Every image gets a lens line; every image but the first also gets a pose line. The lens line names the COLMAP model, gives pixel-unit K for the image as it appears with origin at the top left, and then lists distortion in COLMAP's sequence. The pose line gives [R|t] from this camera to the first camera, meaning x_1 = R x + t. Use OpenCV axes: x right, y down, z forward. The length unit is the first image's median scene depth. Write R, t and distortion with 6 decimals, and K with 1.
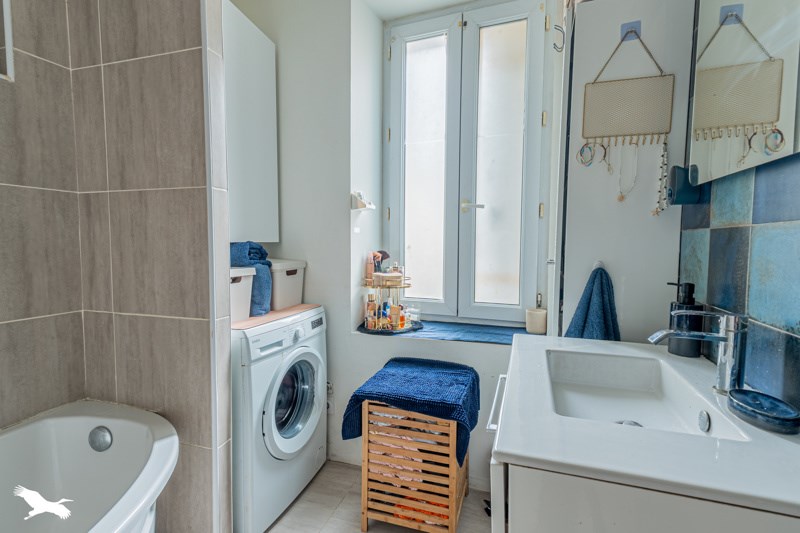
lens RADIAL K [[387.9, 0, 395.7], [0, 387.9, 264.6], [0, 0, 1]] dist [0.027961, -0.000737]
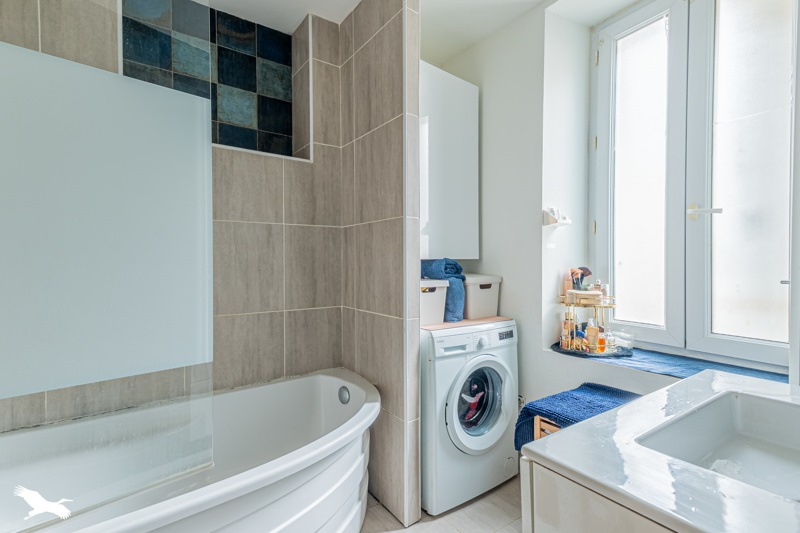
lens RADIAL K [[387.9, 0, 395.7], [0, 387.9, 264.6], [0, 0, 1]] dist [0.027961, -0.000737]
pose [[0.792686, -0.001470, -0.609628, 0.246791], [-0.028822, 0.998789, -0.039885, 0.012299], [0.608948, 0.049187, 0.791684, -0.032795]]
